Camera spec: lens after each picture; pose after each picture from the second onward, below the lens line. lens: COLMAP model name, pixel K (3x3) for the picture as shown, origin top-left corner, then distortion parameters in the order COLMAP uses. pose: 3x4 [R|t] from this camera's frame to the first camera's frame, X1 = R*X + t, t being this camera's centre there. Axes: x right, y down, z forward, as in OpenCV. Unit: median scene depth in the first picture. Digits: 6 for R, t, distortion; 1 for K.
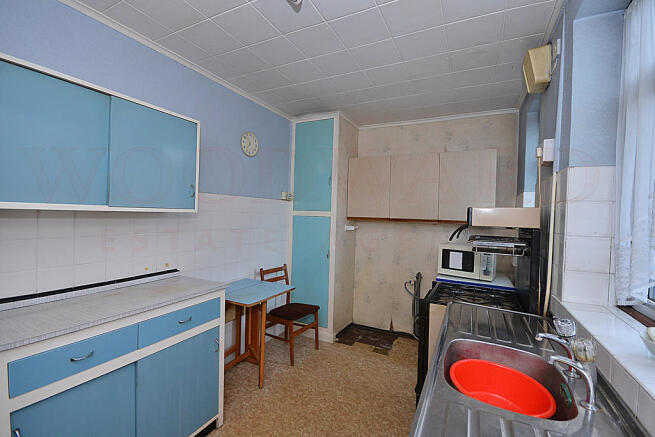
lens RADIAL K [[291.0, 0, 326.4], [0, 291.0, 216.8], [0, 0, 1]] dist [0.001950, 0.000155]
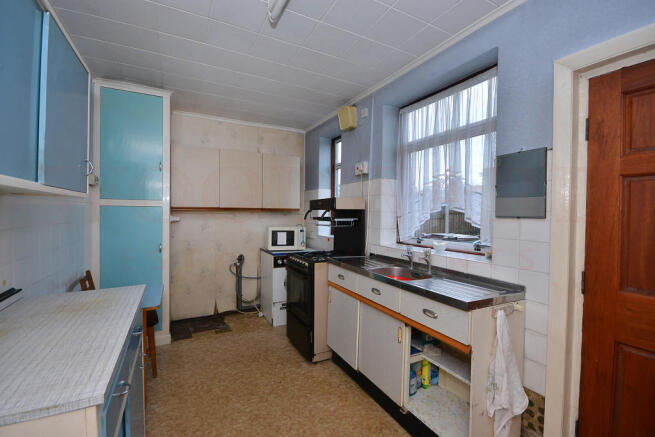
lens RADIAL K [[291.0, 0, 326.3], [0, 291.0, 216.8], [0, 0, 1]] dist [0.001950, 0.000155]
pose [[0.574508, -0.034380, 0.817777, -0.434633], [0.015788, 0.999397, 0.030925, 0.012507], [-0.818347, -0.004856, 0.574704, 0.066812]]
